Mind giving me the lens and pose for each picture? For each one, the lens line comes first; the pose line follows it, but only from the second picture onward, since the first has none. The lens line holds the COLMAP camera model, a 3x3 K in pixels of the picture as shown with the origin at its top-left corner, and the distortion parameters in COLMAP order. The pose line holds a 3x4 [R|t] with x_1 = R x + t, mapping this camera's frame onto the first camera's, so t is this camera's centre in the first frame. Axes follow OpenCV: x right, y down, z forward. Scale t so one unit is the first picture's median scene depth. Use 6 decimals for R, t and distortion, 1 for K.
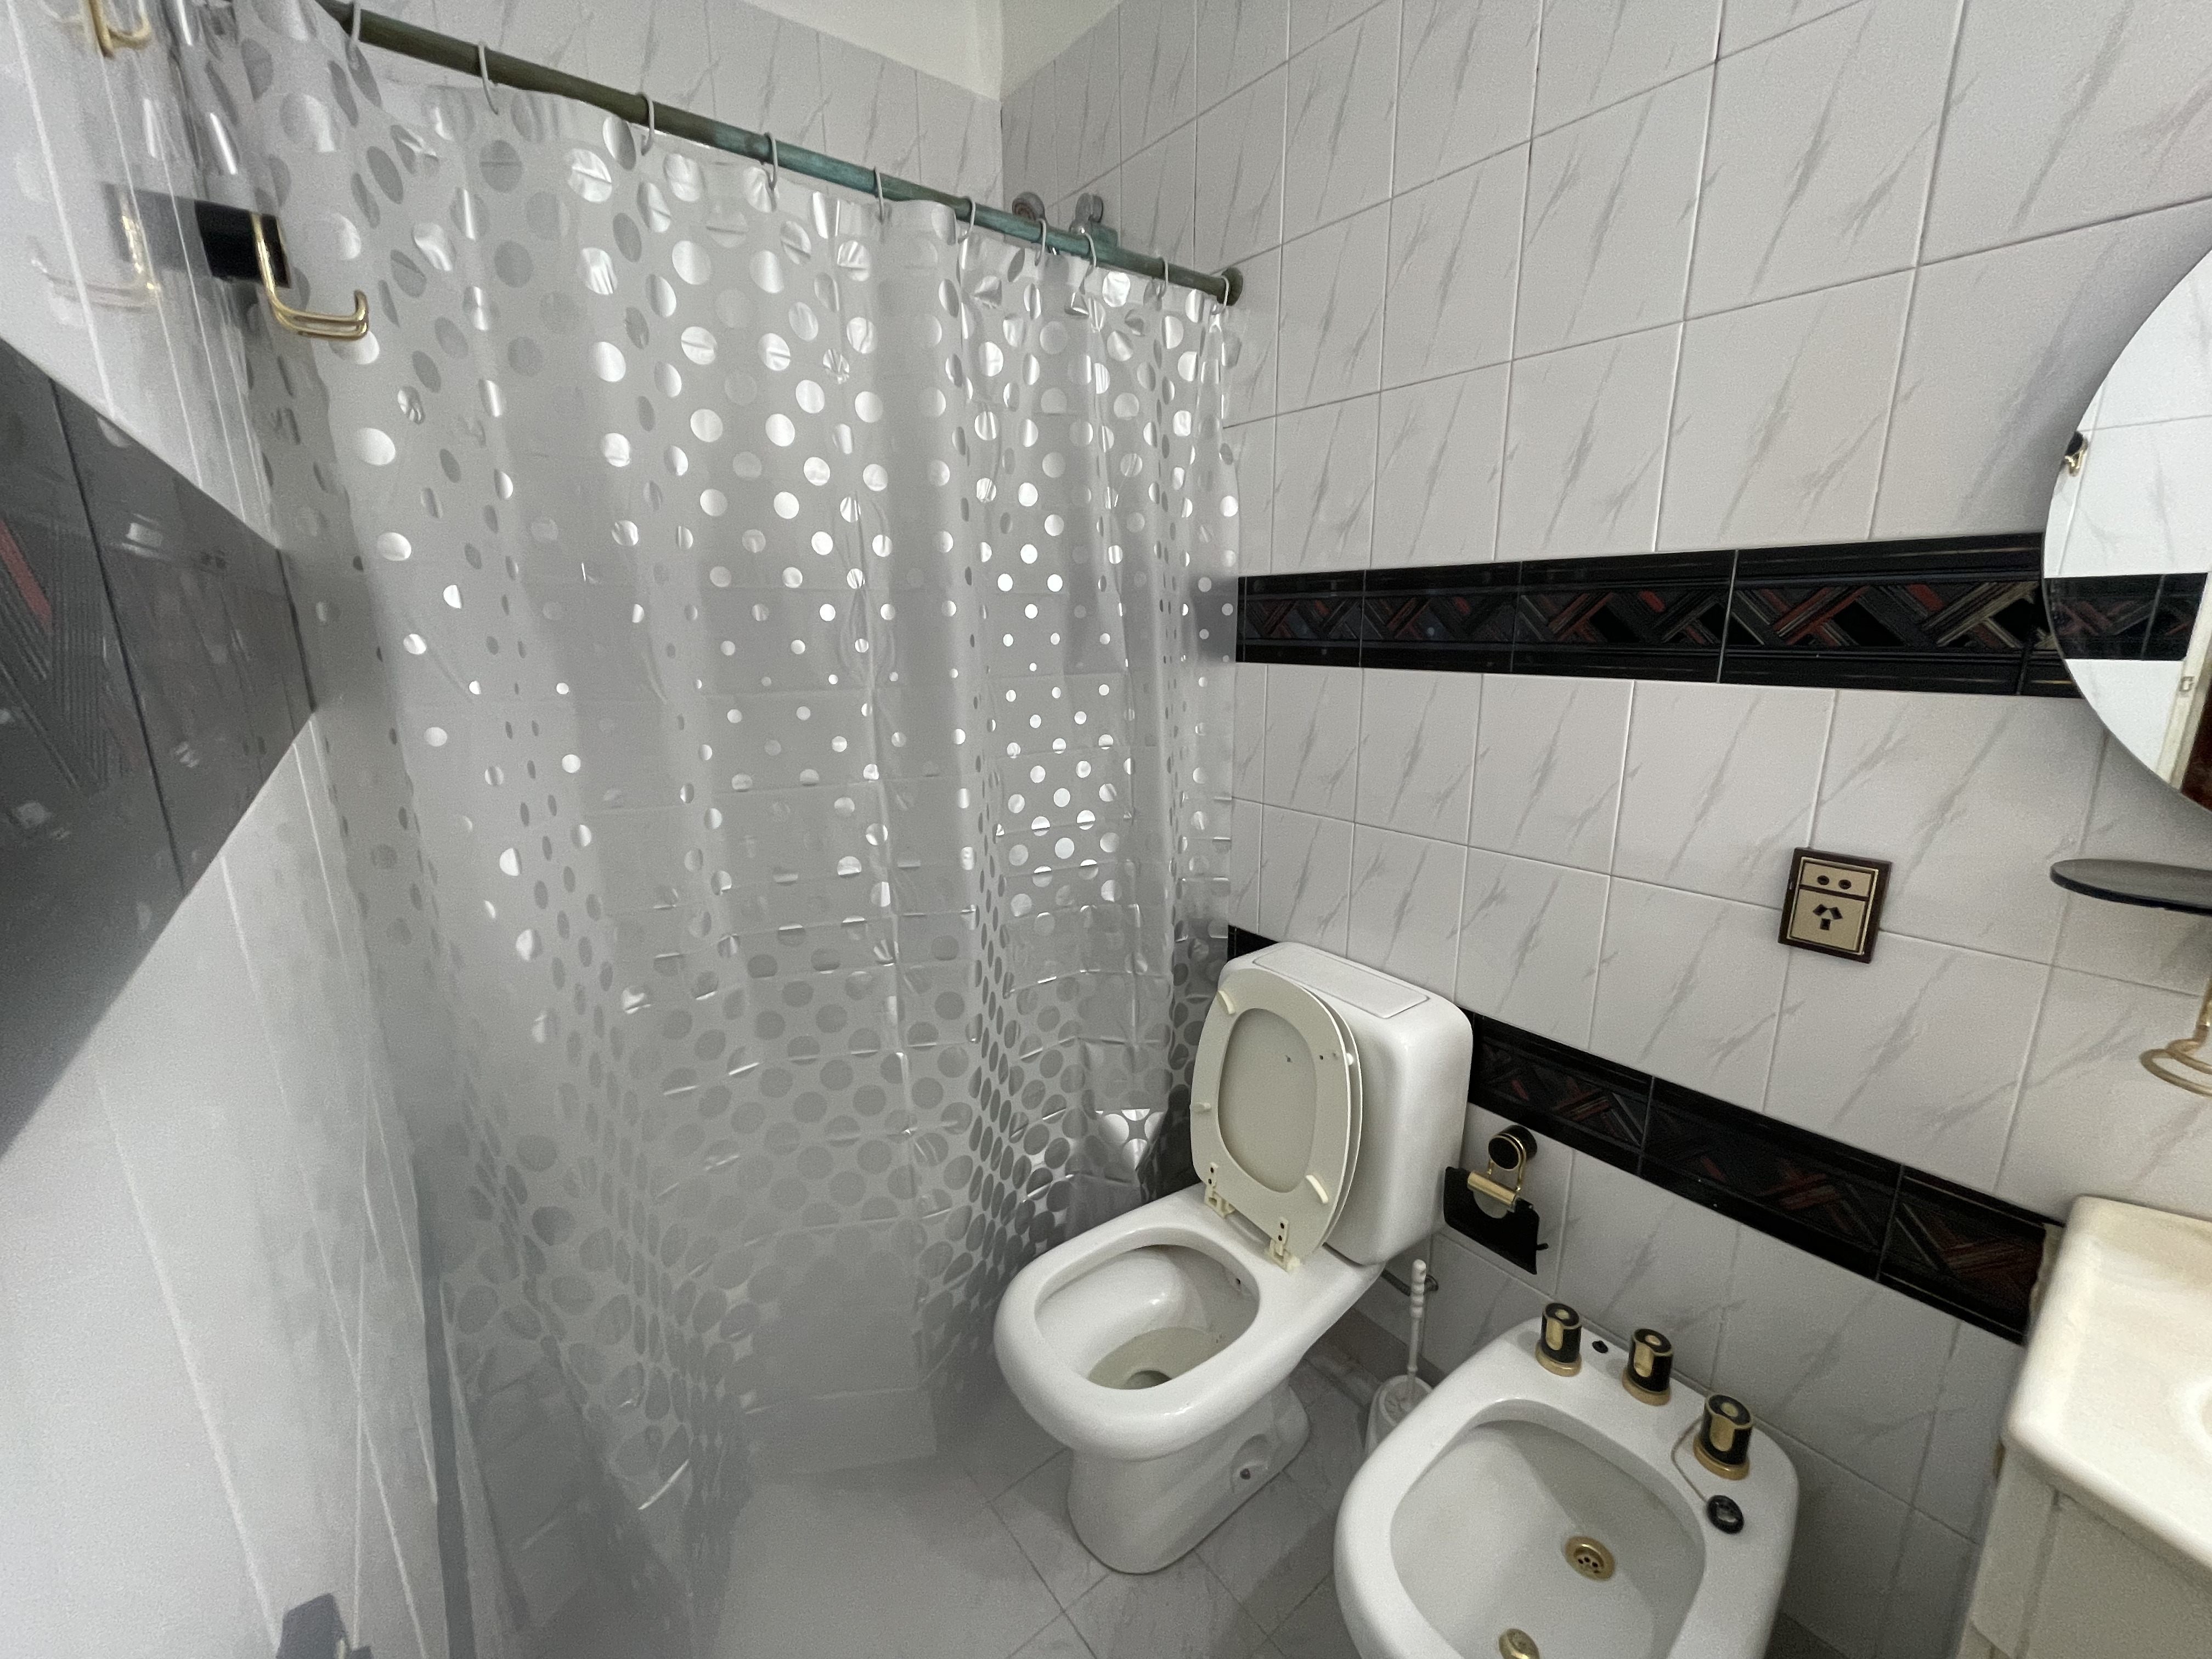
lens RADIAL K [[889.3, 0, 1118.0], [0, 889.3, 834.2], [0, 0, 1]] dist [-0.003003, -0.000291]
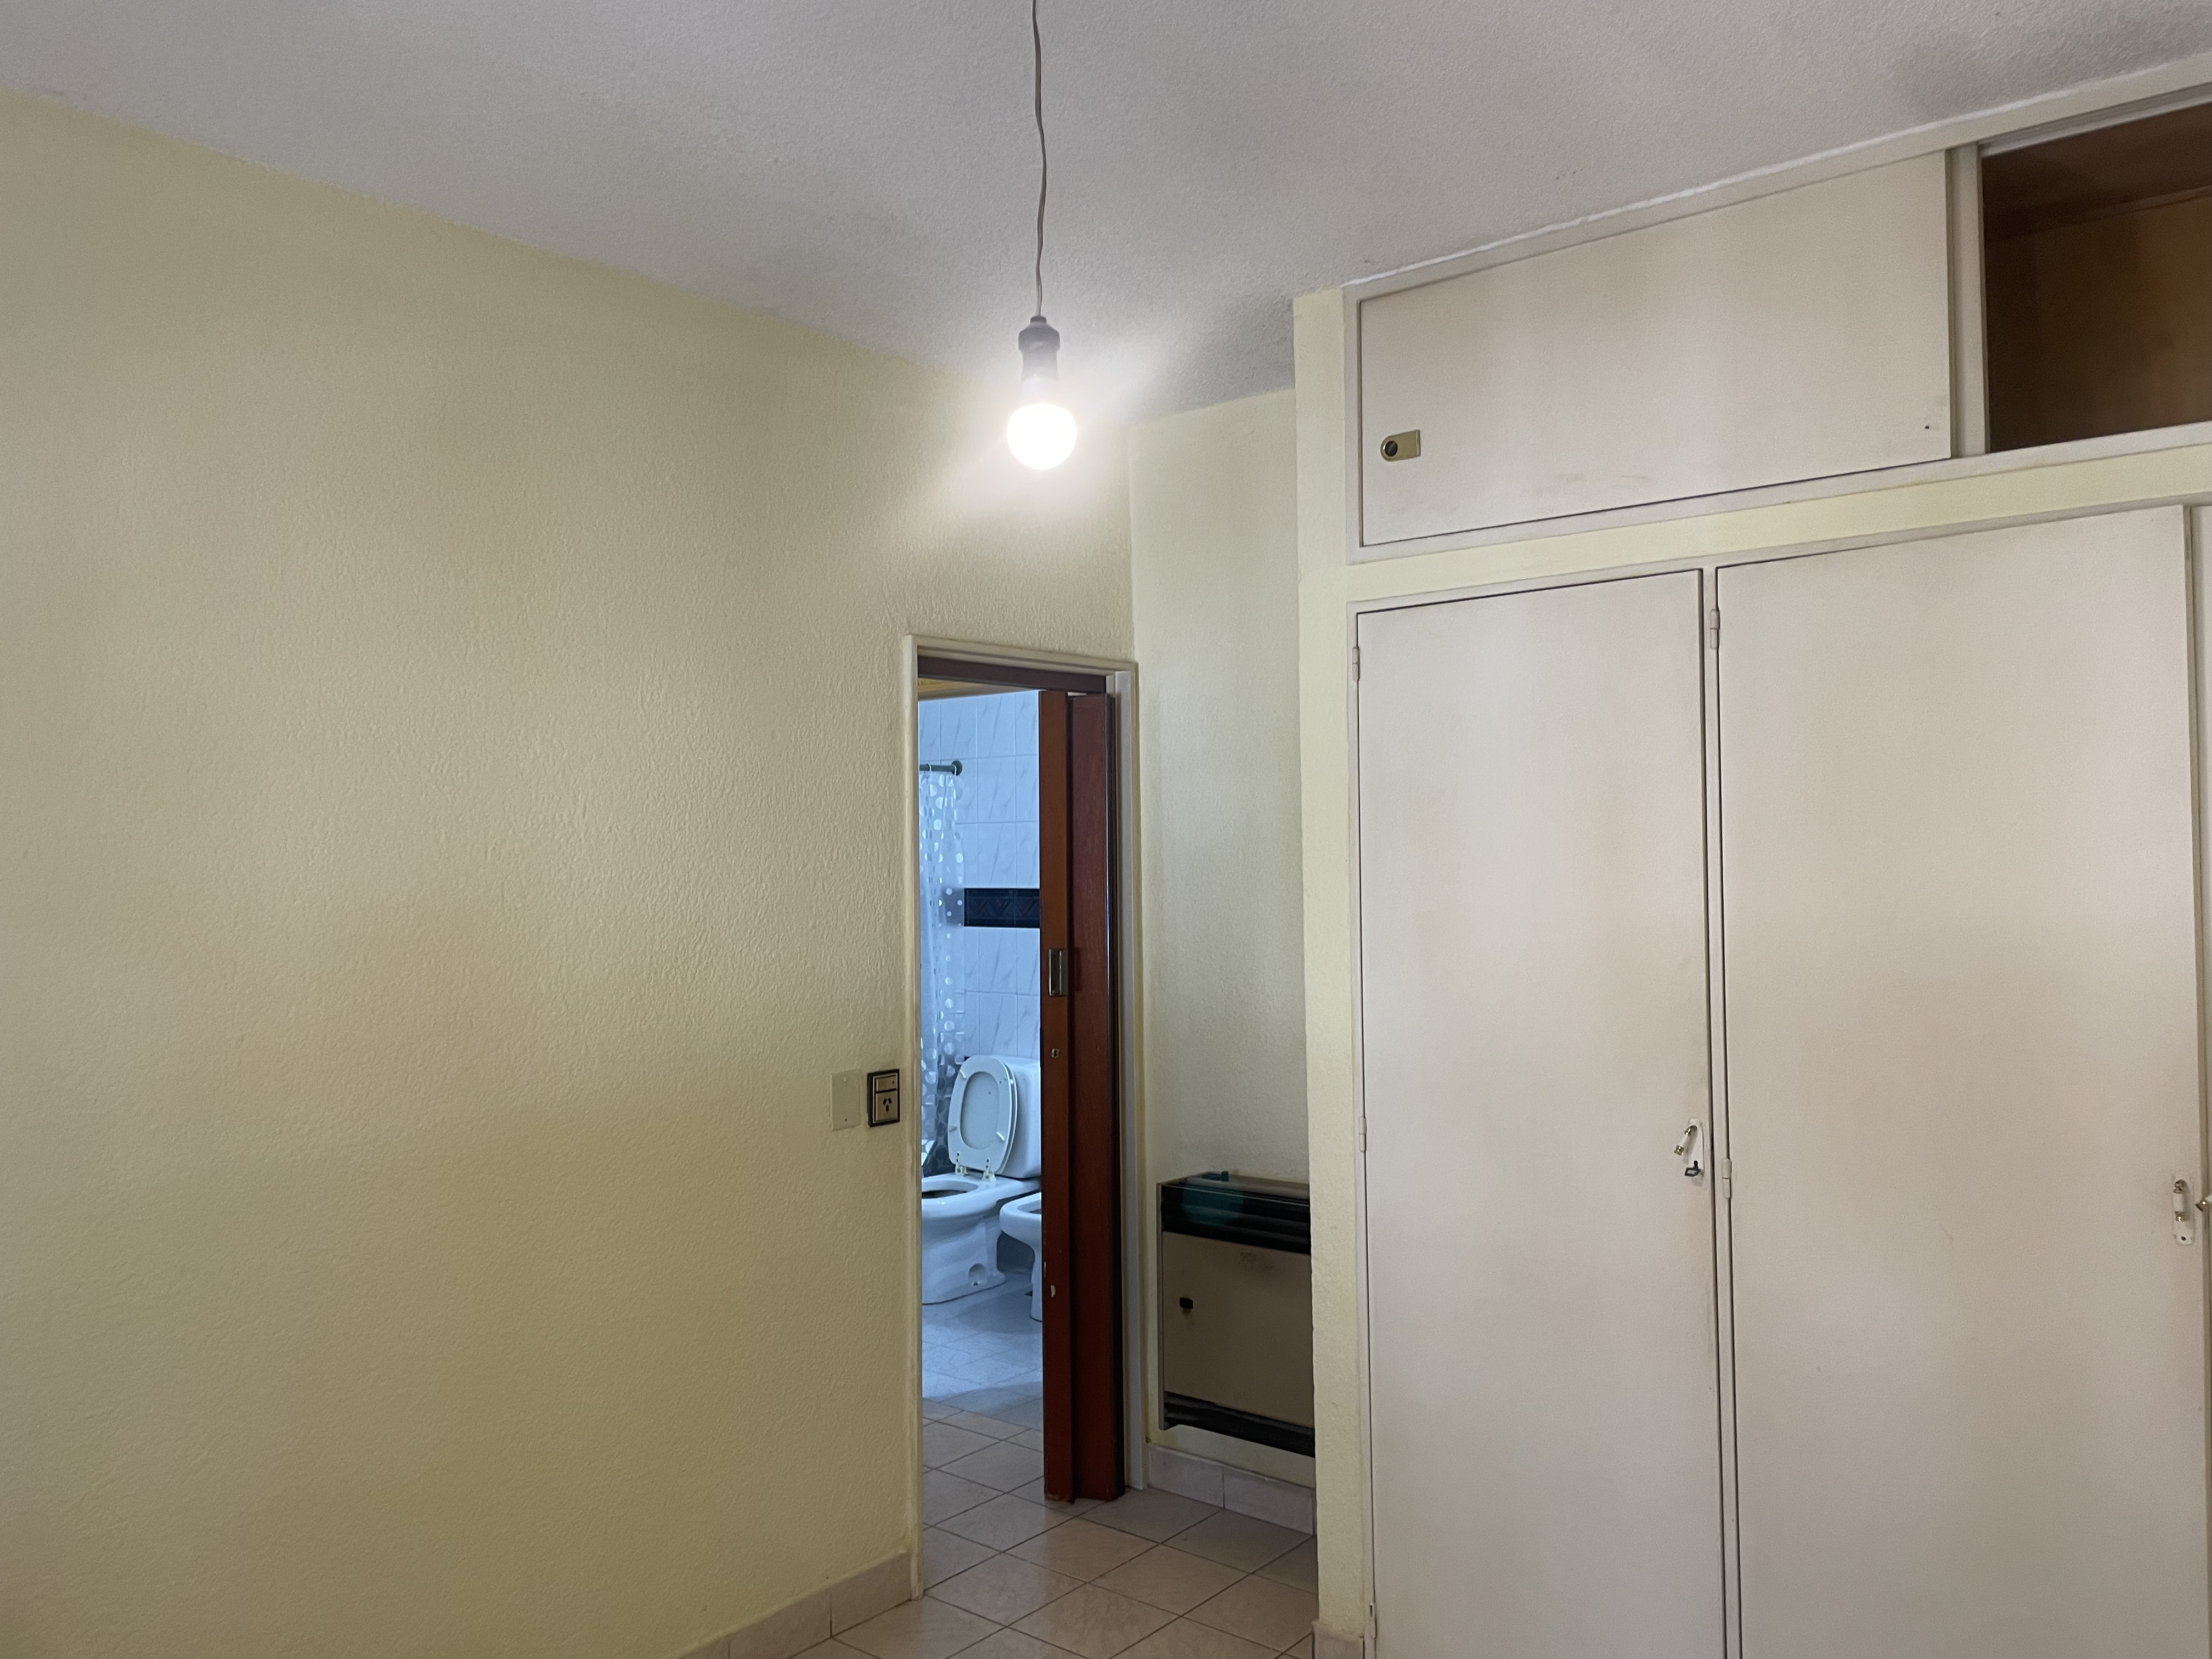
lens RADIAL K [[1671.5, 0, 1110.7], [0, 1671.5, 827.7], [0, 0, 1]] dist [0.010936, 0.000841]
pose [[0.981787, 0.000765, 0.189982, -0.302958], [0.047310, 0.967505, -0.248387, 0.627581], [-0.183998, 0.252852, 0.949848, -3.119638]]
